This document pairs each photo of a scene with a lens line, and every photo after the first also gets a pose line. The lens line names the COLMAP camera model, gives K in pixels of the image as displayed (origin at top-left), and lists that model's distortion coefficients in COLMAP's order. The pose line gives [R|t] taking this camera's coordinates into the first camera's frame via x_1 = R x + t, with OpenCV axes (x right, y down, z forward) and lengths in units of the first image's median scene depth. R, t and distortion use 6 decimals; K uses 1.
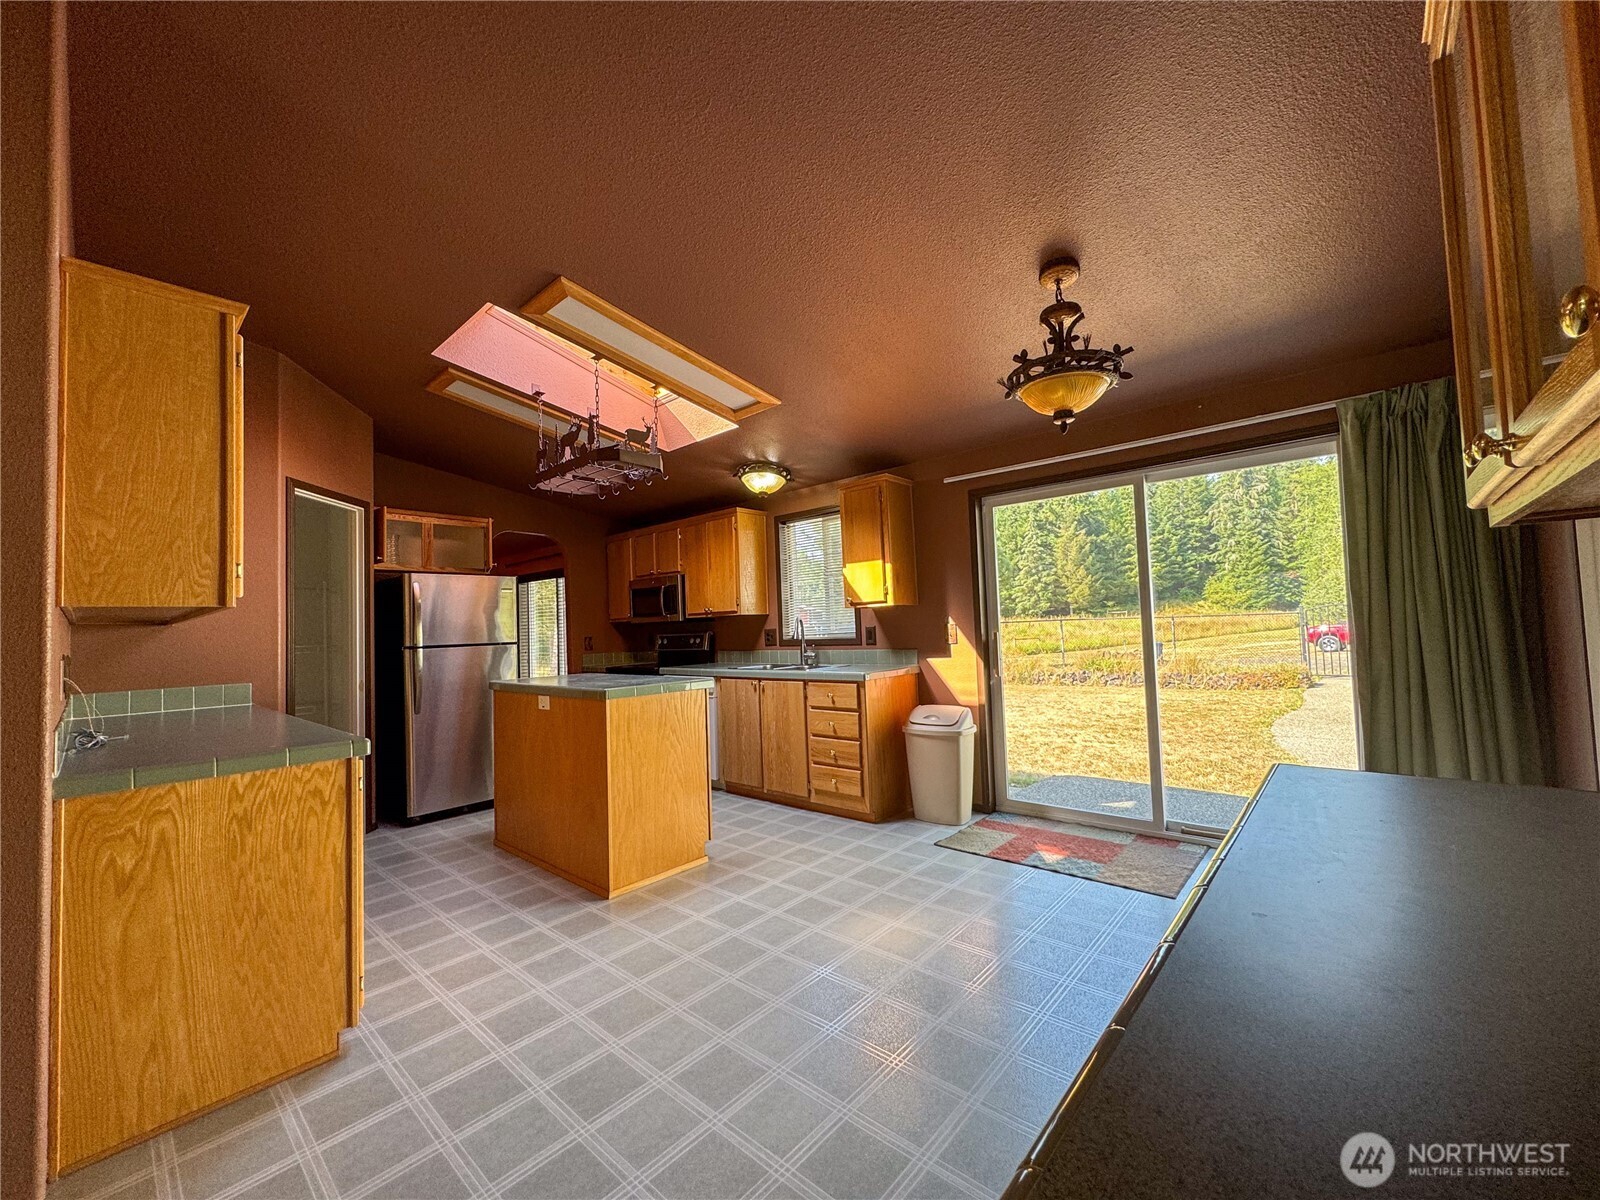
lens RADIAL K [[638.7, 0, 802.4], [0, 638.7, 597.9], [0, 0, 1]] dist [-0.003472, -0.000639]
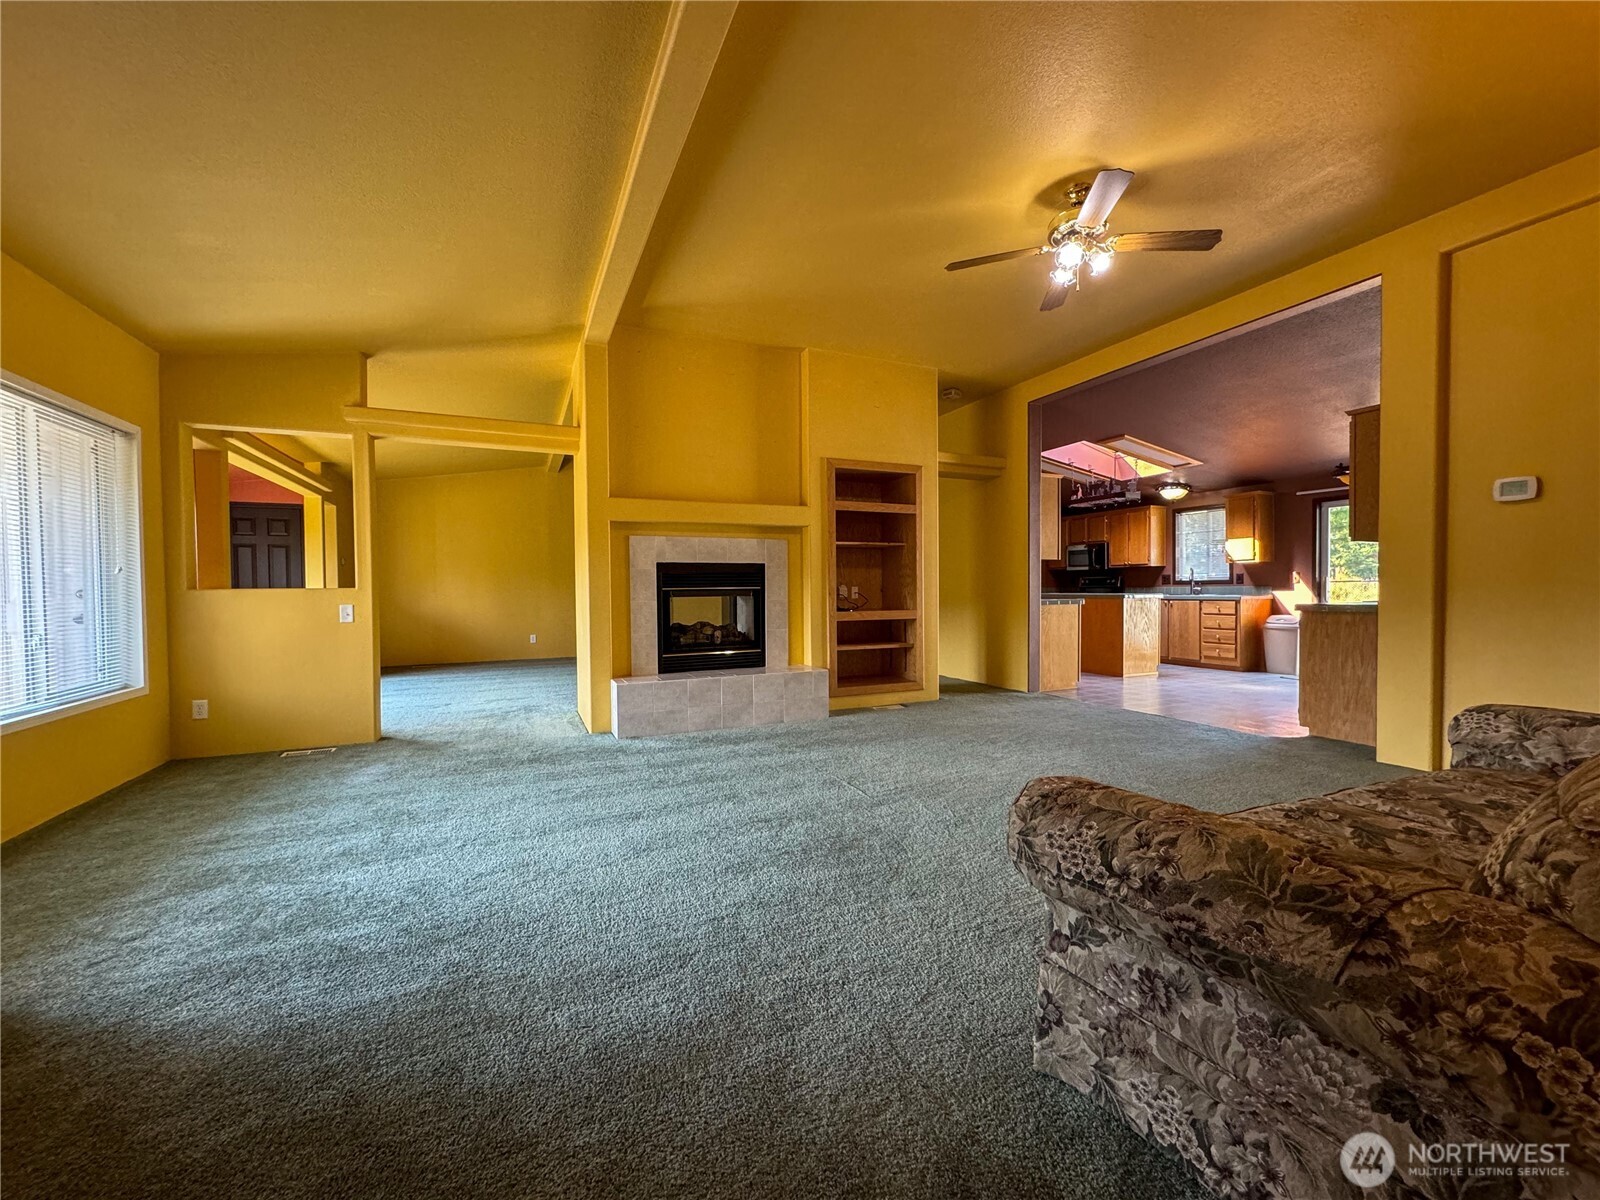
lens RADIAL K [[638.7, 0, 793.7], [0, 638.7, 598.7], [0, 0, 1]] dist [-0.003472, -0.000639]
pose [[0.911846, 0.039623, -0.408615, -0.351388], [-0.009589, 0.997115, 0.075292, -0.009454], [0.410420, -0.064736, 0.909596, -1.339510]]
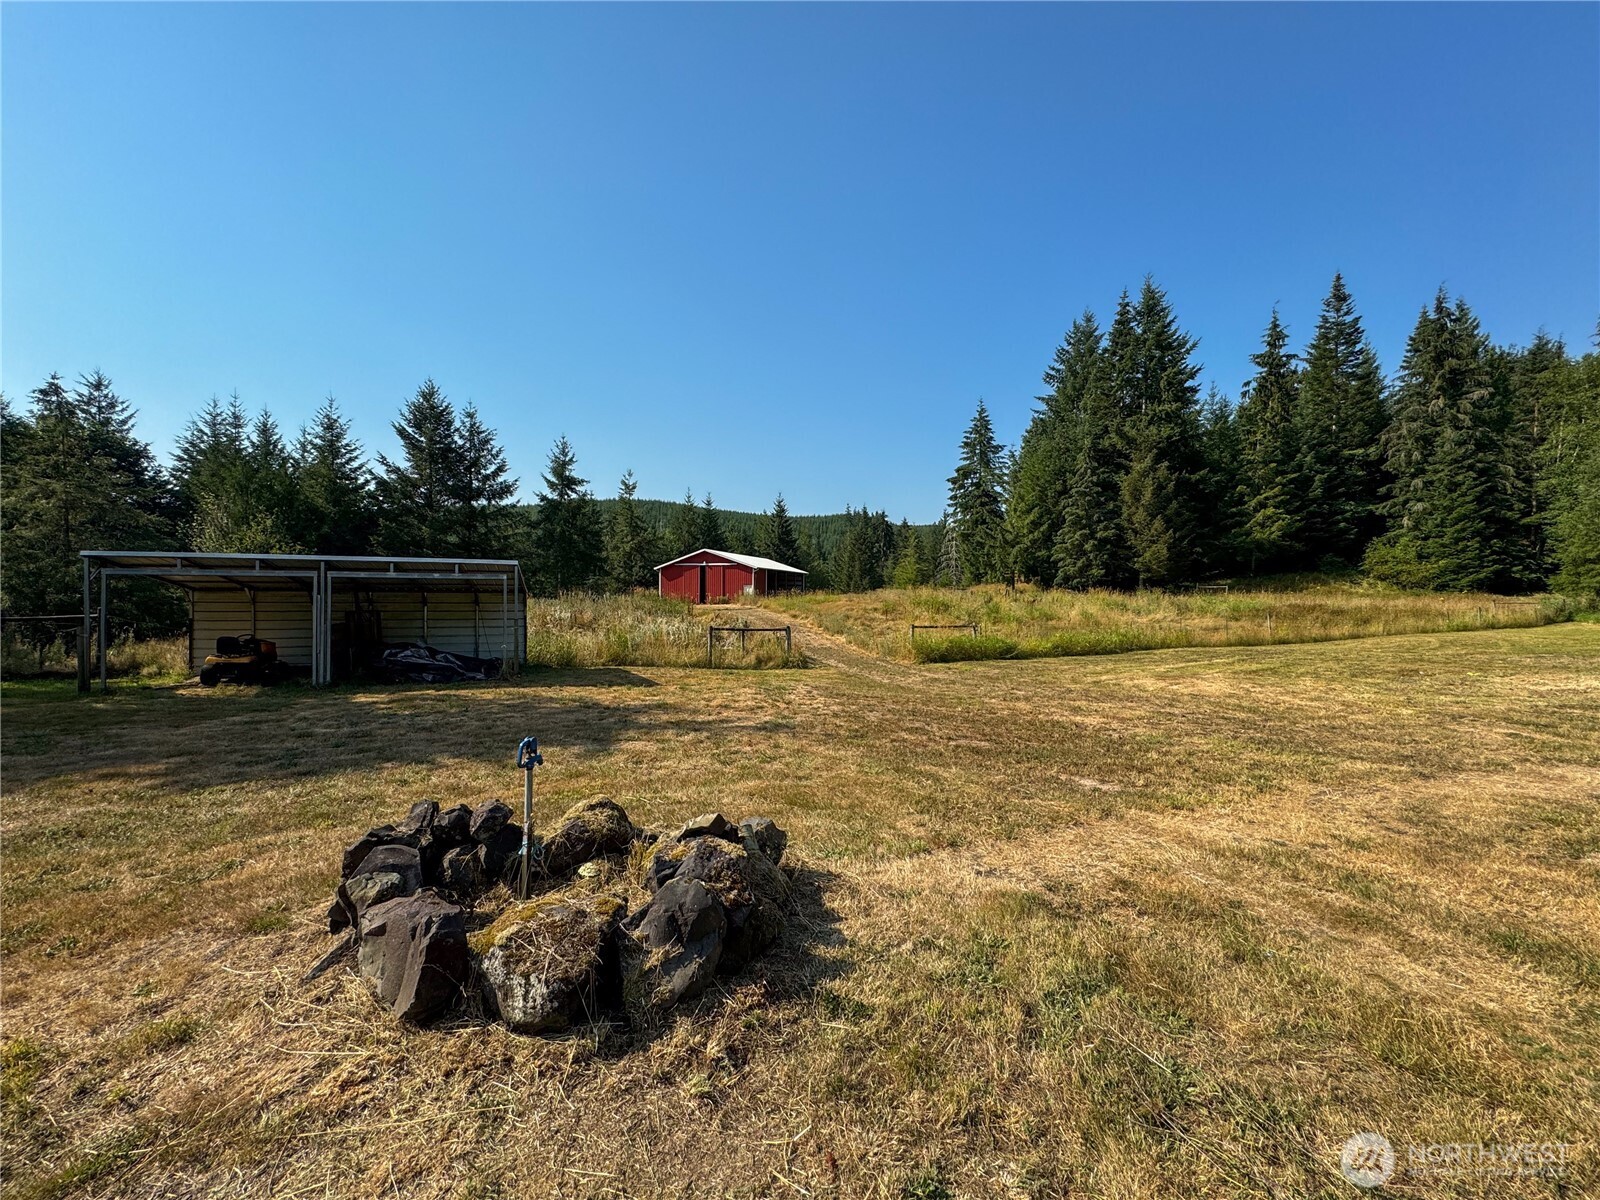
lens RADIAL K [[638.7, 0, 802.7], [0, 638.7, 596.1], [0, 0, 1]] dist [-0.003472, -0.000639]
pose [[0.987131, 0.040564, -0.154681, 0.159001], [-0.032400, 0.997964, 0.054939, 0.008451], [0.156595, -0.049221, 0.986436, 0.254062]]
